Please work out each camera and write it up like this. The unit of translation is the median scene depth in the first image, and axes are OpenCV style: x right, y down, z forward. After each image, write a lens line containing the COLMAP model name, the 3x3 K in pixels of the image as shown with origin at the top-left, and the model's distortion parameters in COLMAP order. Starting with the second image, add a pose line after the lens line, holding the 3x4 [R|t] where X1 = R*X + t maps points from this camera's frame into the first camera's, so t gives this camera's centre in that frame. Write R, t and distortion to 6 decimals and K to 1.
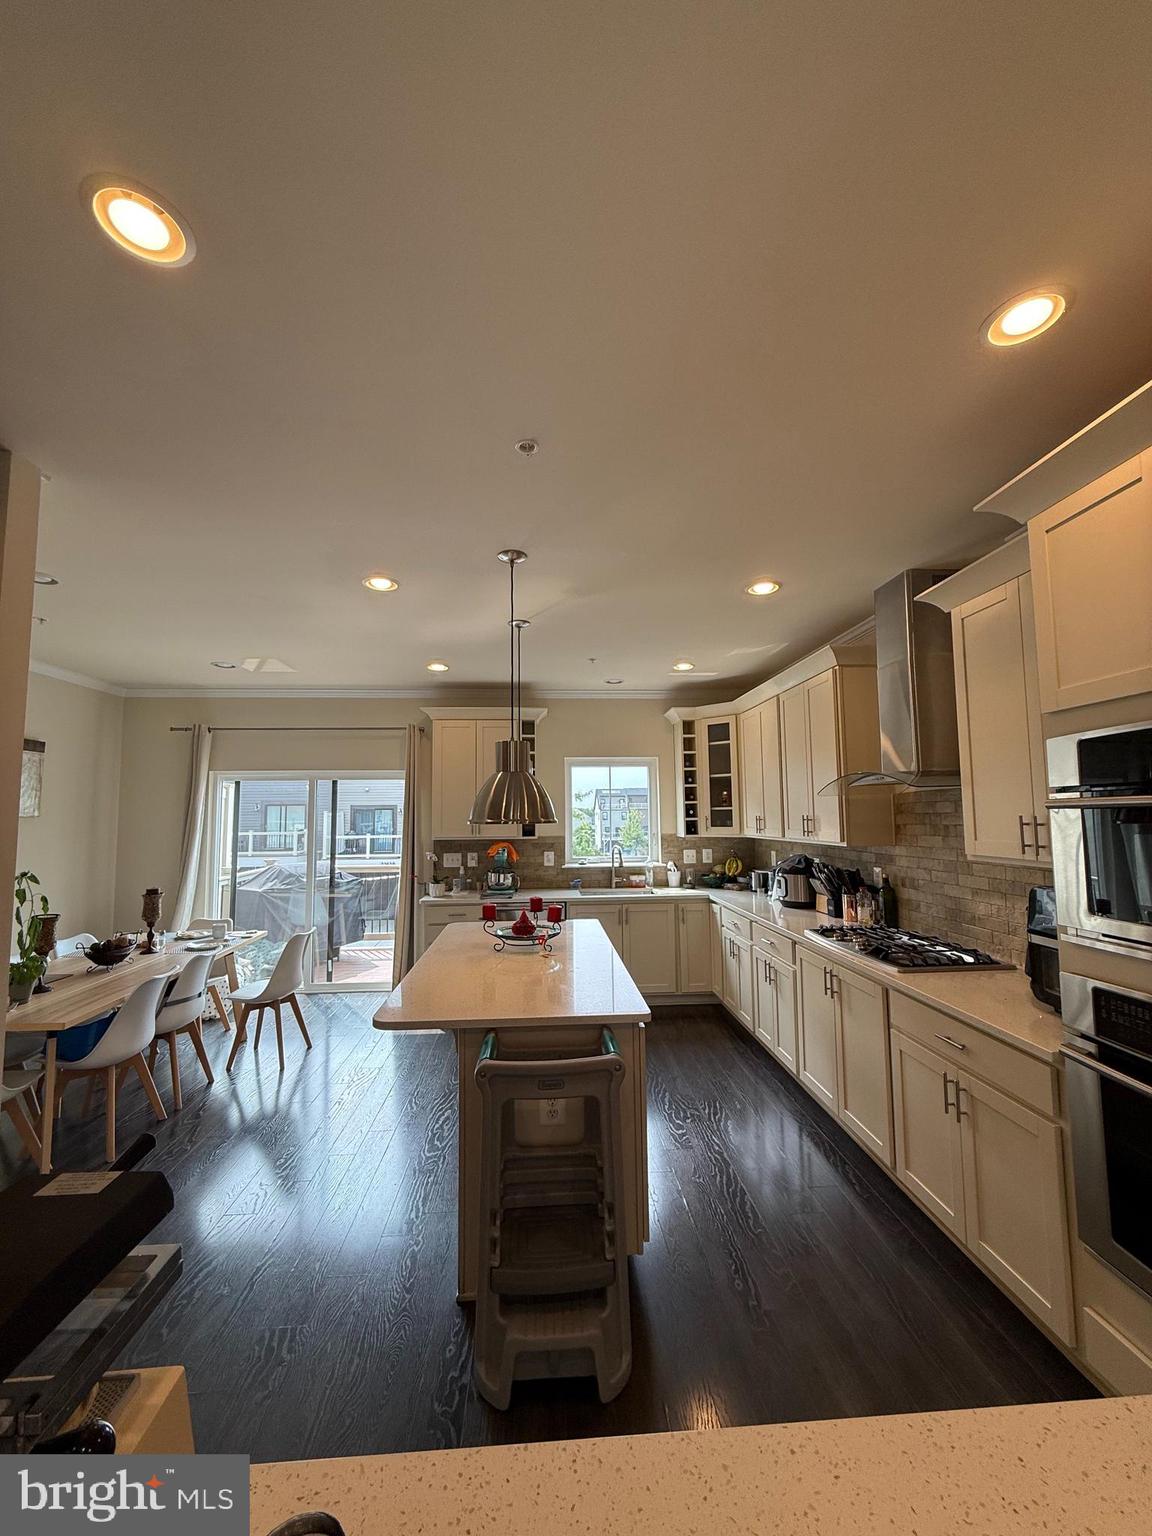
lens RADIAL K [[610.8, 0, 571.8], [0, 610.8, 764.5], [0, 0, 1]] dist [-0.003655, 0.000504]
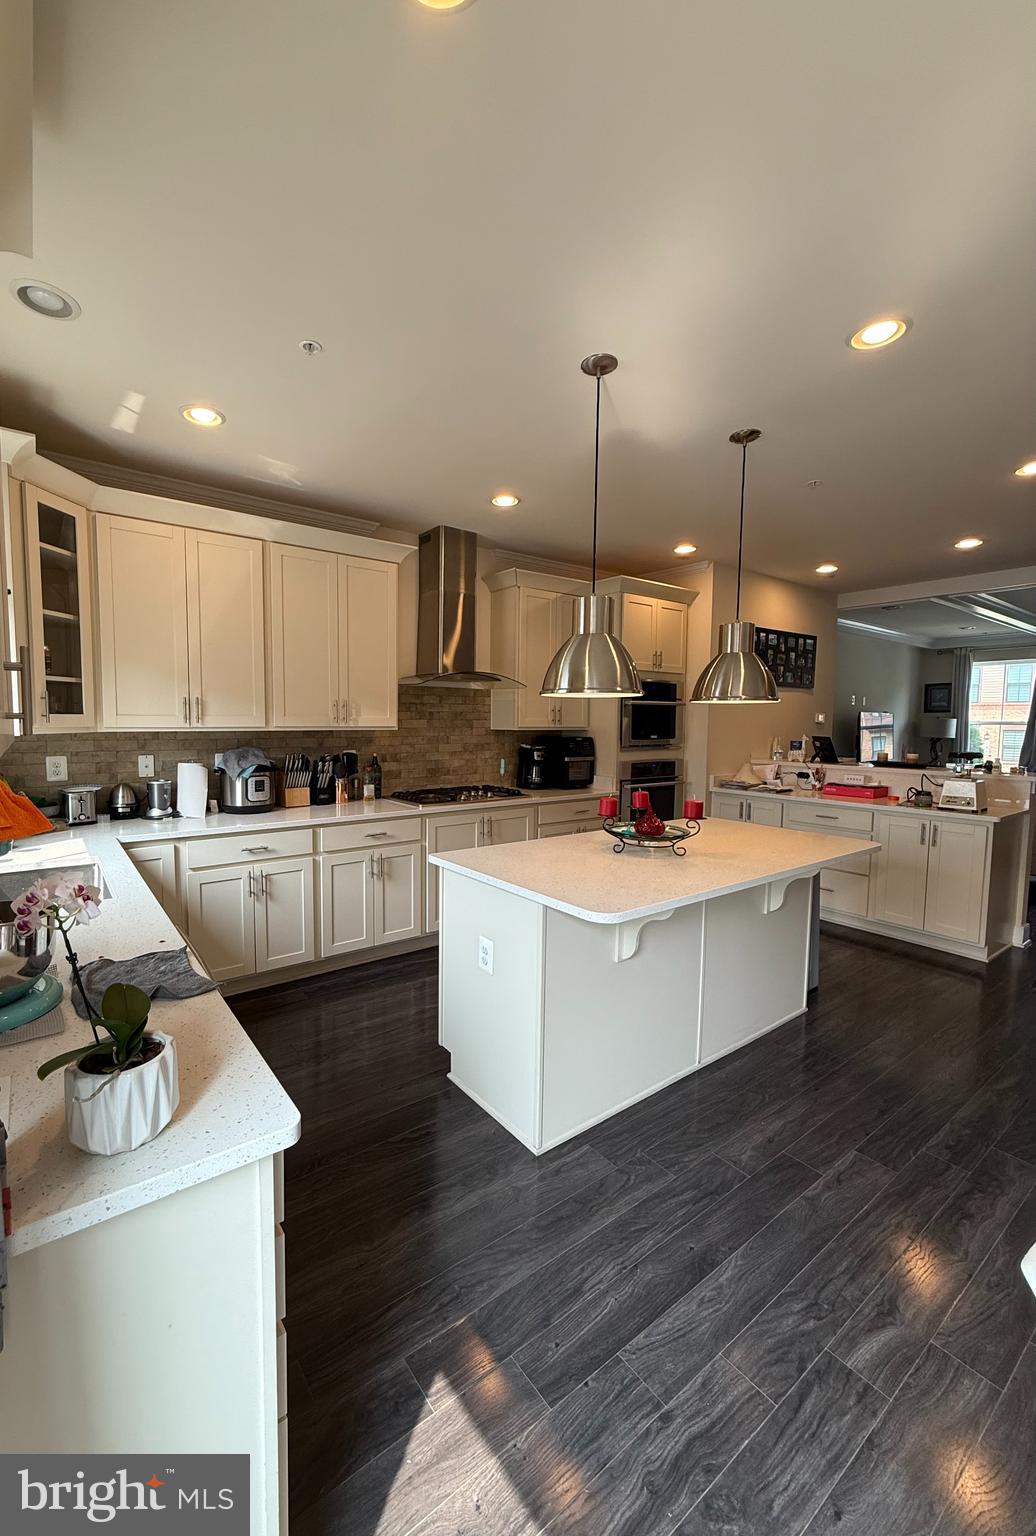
lens RADIAL K [[610.8, 0, 457.9], [0, 610.8, 768.4], [0, 0, 1]] dist [-0.004495, 0.000262]
pose [[-0.523688, -0.063983, 0.849504, -0.424791], [-0.075274, 0.996751, 0.028669, 0.121034], [-0.848578, -0.048931, -0.526802, 1.103499]]
